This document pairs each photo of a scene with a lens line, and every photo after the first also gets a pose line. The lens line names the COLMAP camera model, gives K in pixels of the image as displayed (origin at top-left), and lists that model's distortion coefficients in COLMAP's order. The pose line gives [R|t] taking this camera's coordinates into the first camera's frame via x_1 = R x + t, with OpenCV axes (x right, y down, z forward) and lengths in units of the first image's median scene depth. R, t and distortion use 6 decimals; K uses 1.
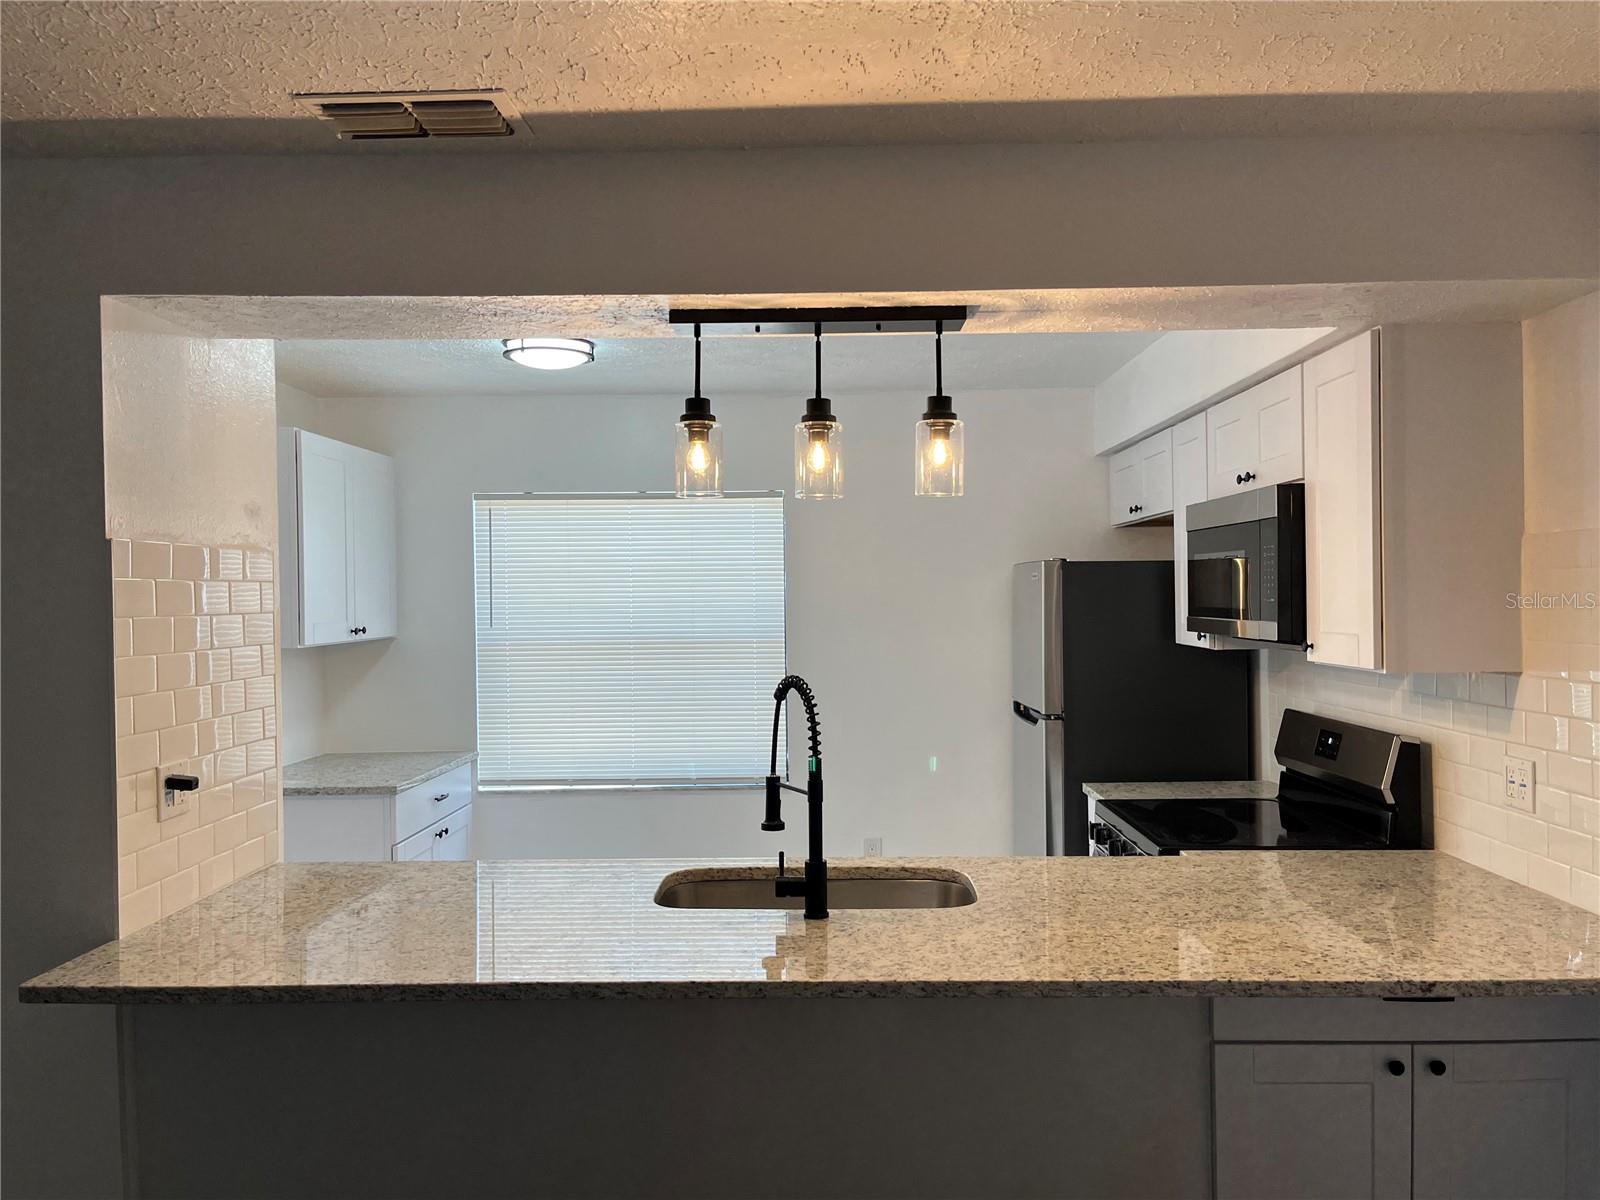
lens RADIAL K [[1208.1, 0, 809.7], [0, 1208.1, 600.8], [0, 0, 1]] dist [0.073971, -0.101790]
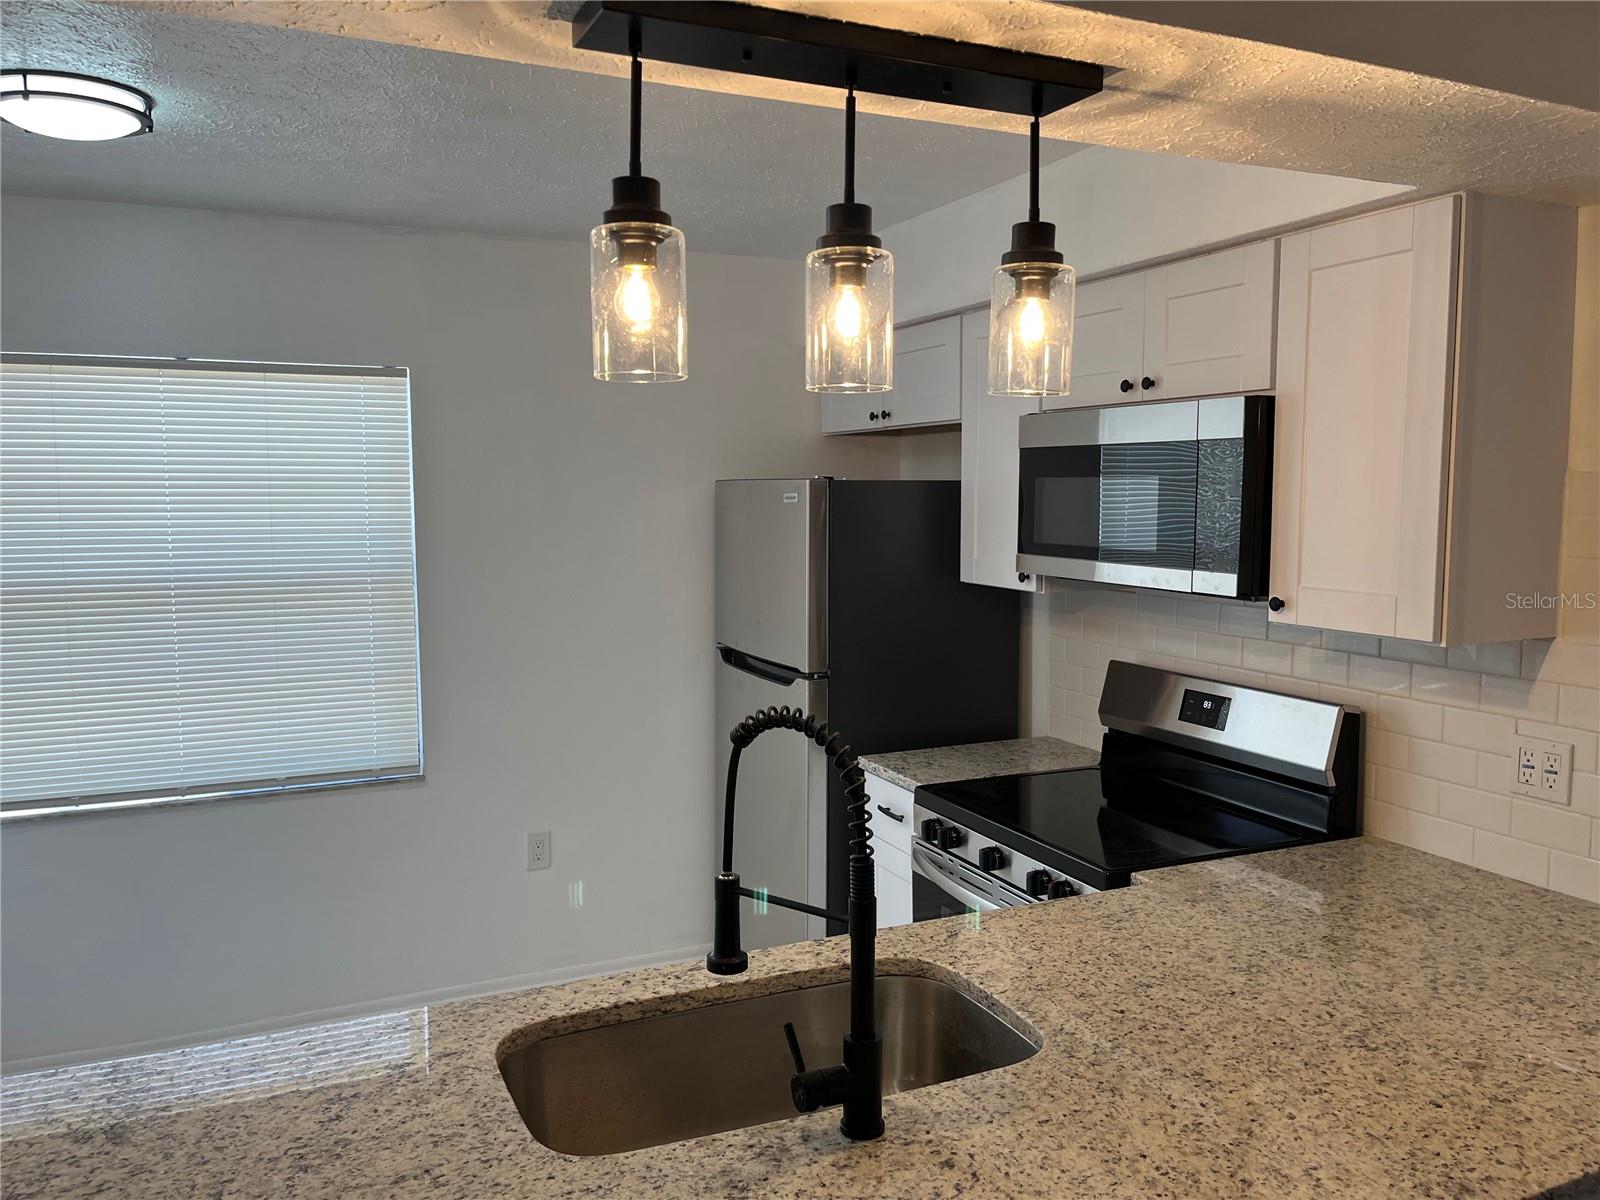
lens RADIAL K [[1208.1, 0, 796.6], [0, 1208.1, 605.1], [0, 0, 1]] dist [0.073971, -0.101790]
pose [[0.904391, -0.031869, 0.425514, -0.236906], [-0.006806, 0.996003, 0.089062, -0.033907], [-0.426651, -0.083443, 0.900559, 0.471964]]
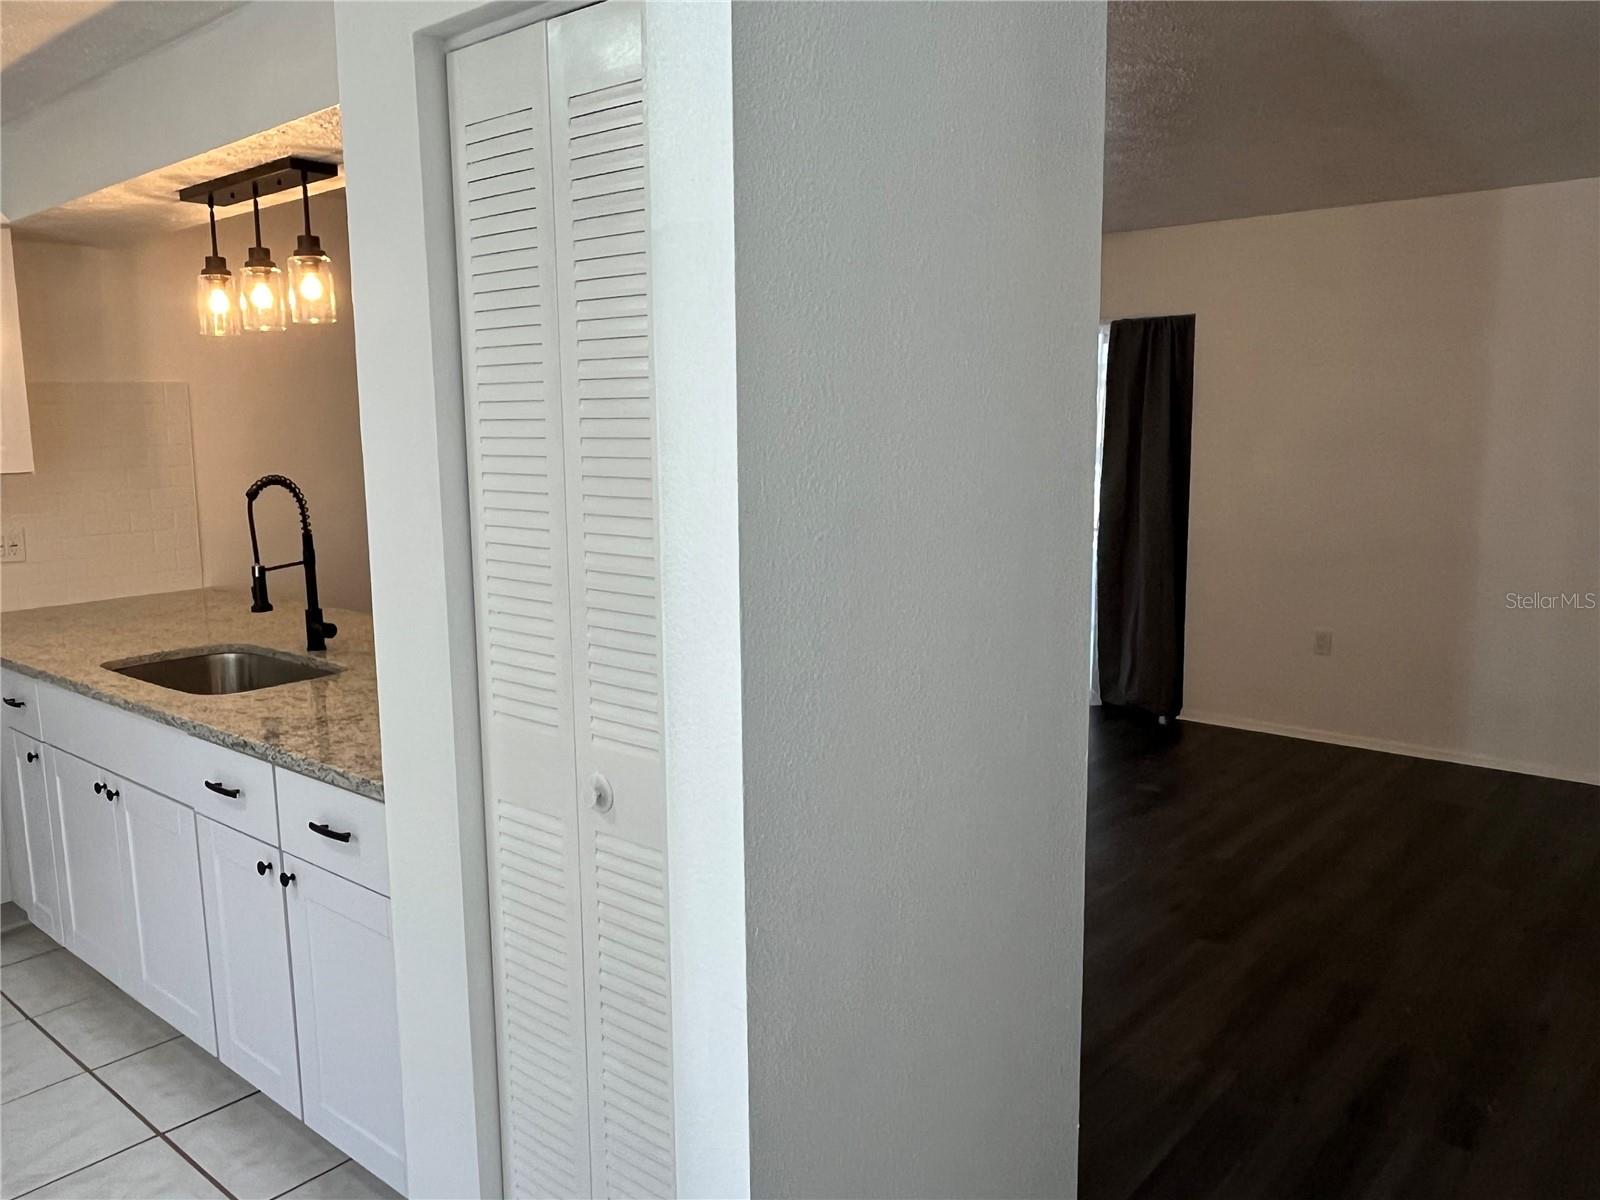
lens RADIAL K [[1210.0, 0, 788.0], [0, 1210.0, 588.6], [0, 0, 1]] dist [-0.005496, -0.005856]
pose [[-0.771895, -0.066357, 0.632278, -1.132491], [0.027547, 0.990113, 0.137542, 0.021908], [-0.635153, 0.123586, -0.762435, 1.535236]]
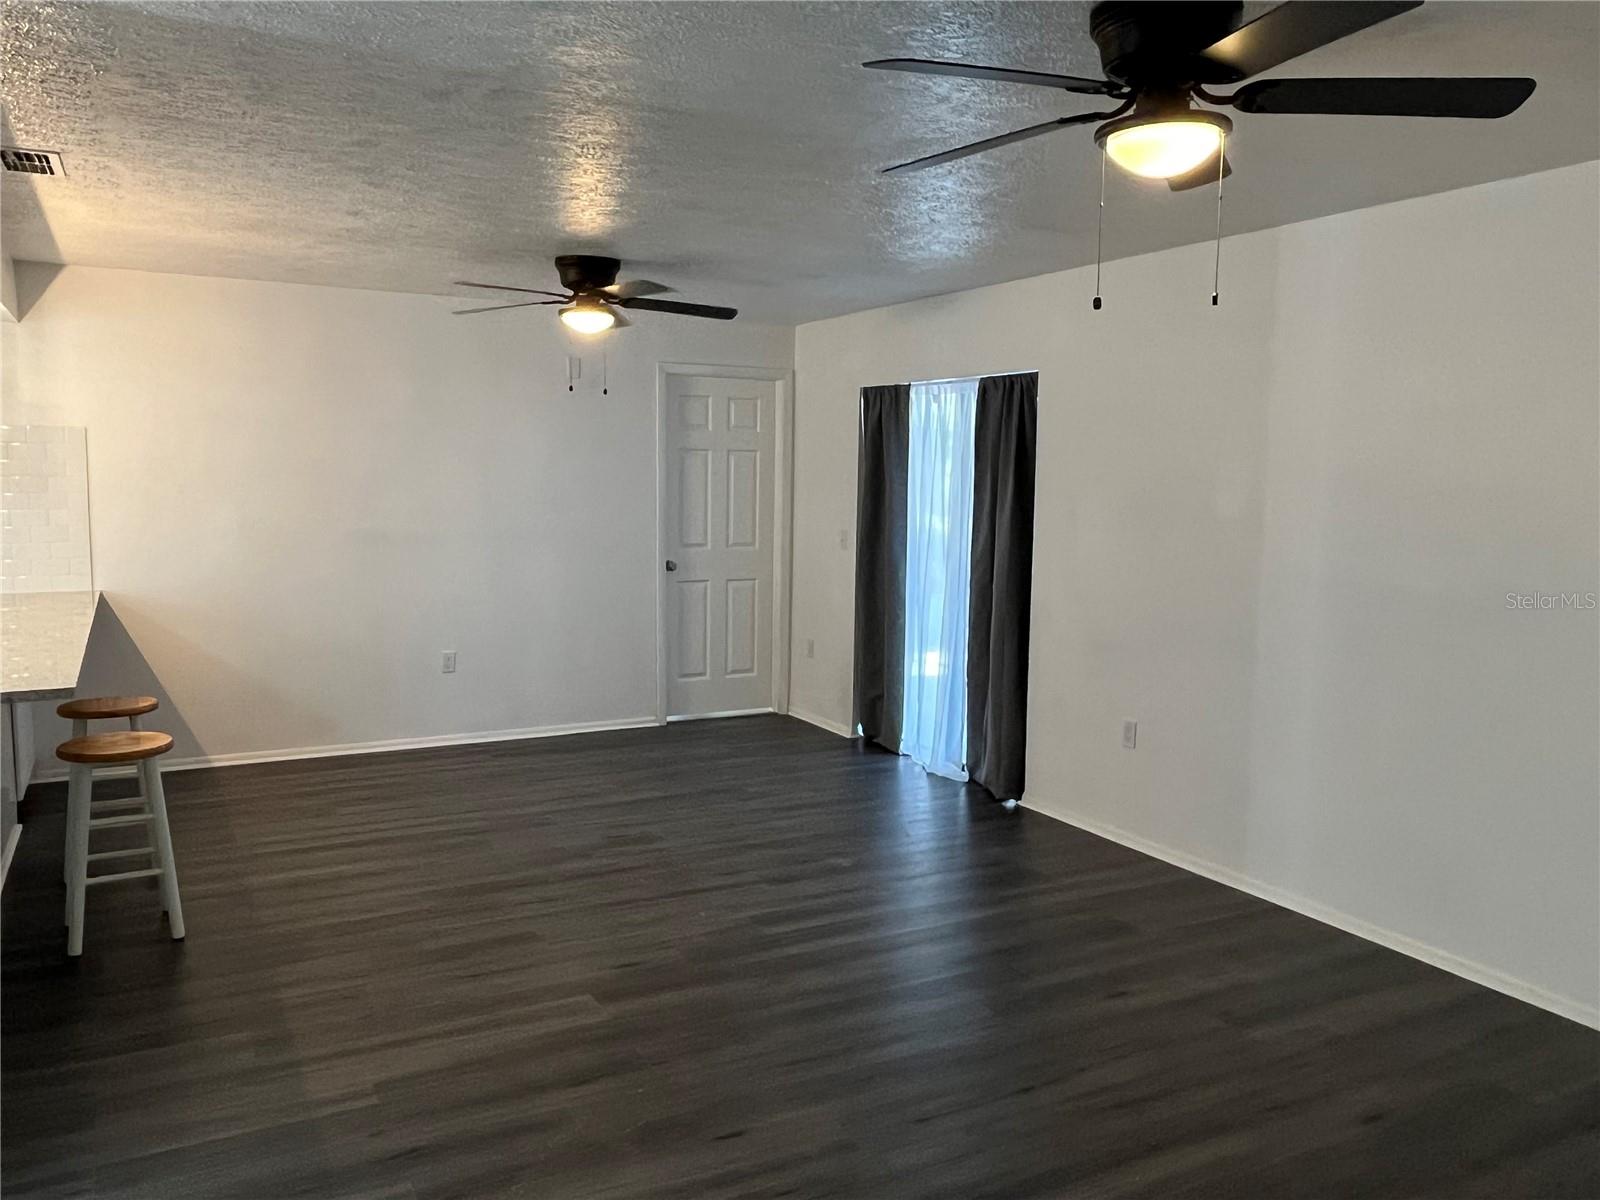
lens RADIAL K [[1210.0, 0, 799.7], [0, 1210.0, 601.9], [0, 0, 1]] dist [-0.005496, -0.005856]
pose [[-0.500499, -0.085336, 0.861521, -1.875650], [-0.002331, 0.995259, 0.097229, 0.041086], [-0.865734, 0.046655, -0.498325, 0.734131]]
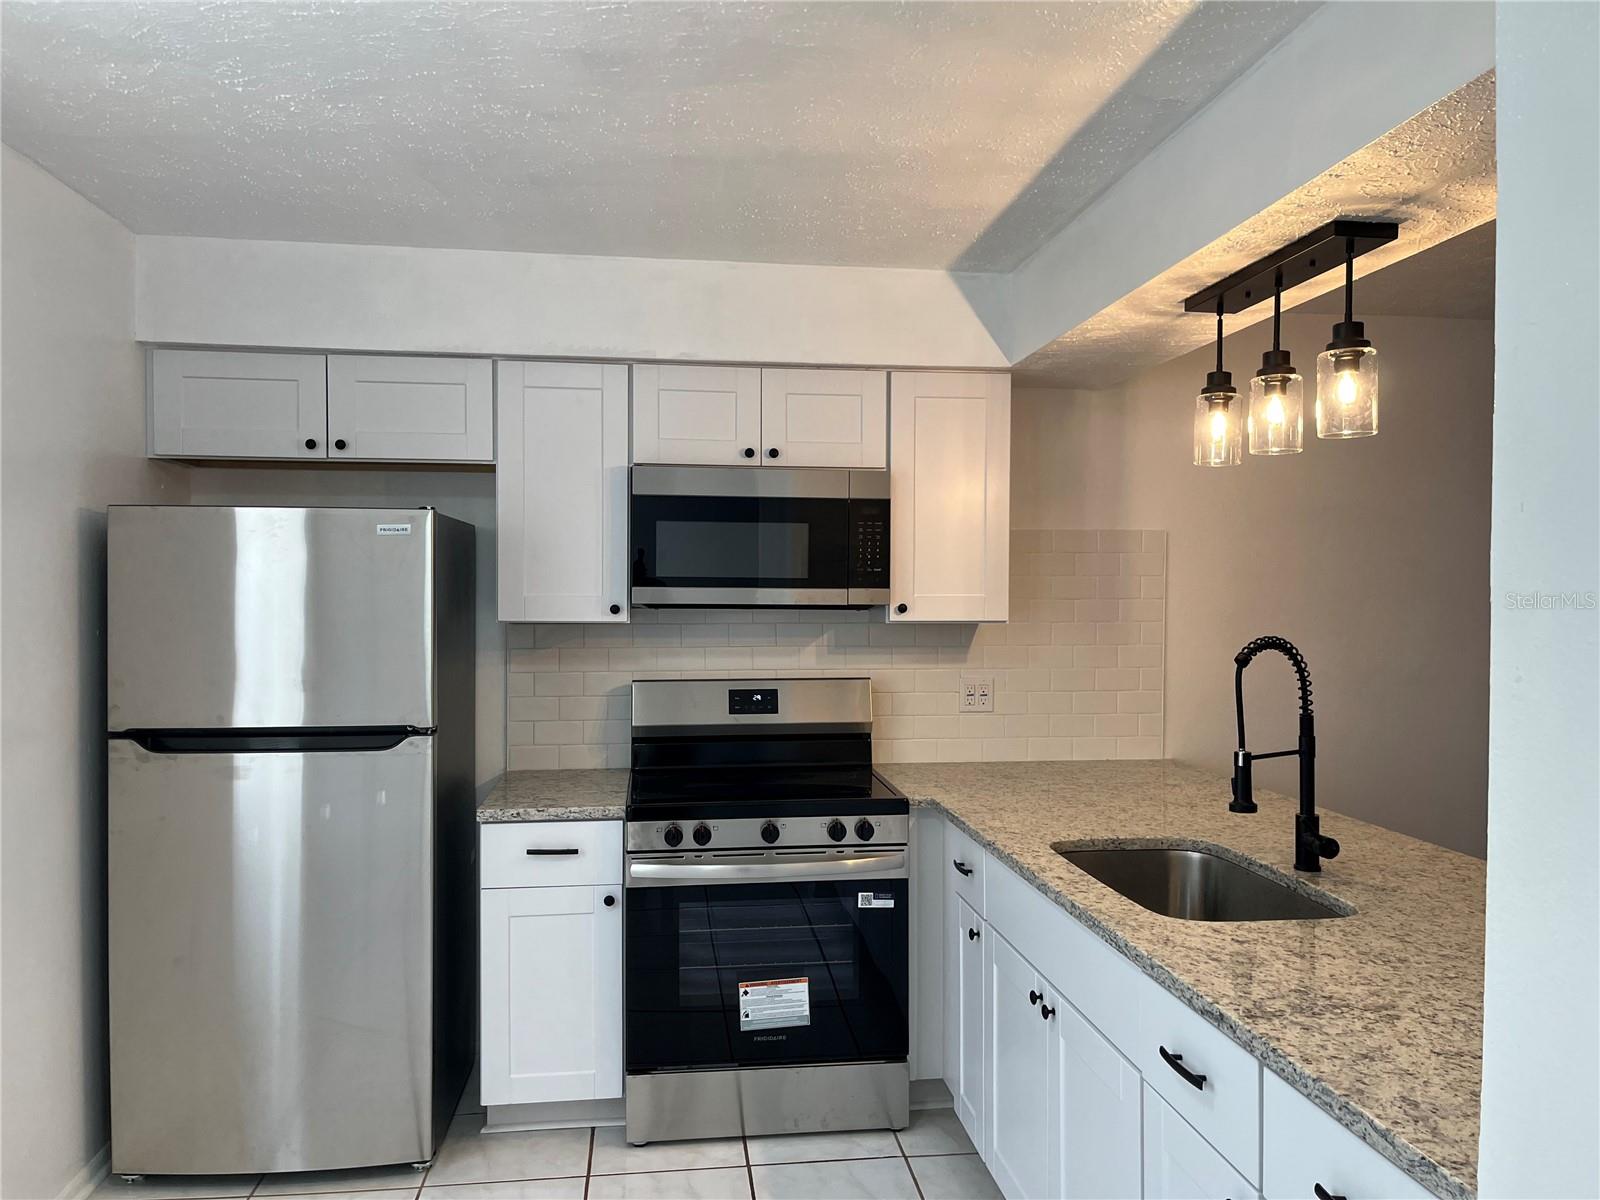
lens RADIAL K [[1208.1, 0, 798.6], [0, 1208.1, 608.9], [0, 0, 1]] dist [0.073971, -0.101790]
pose [[-0.143967, -0.007918, 0.989551, -0.857403], [0.002297, 0.999963, 0.008335, 0.031141], [-0.989580, 0.003473, -0.143943, 1.429596]]
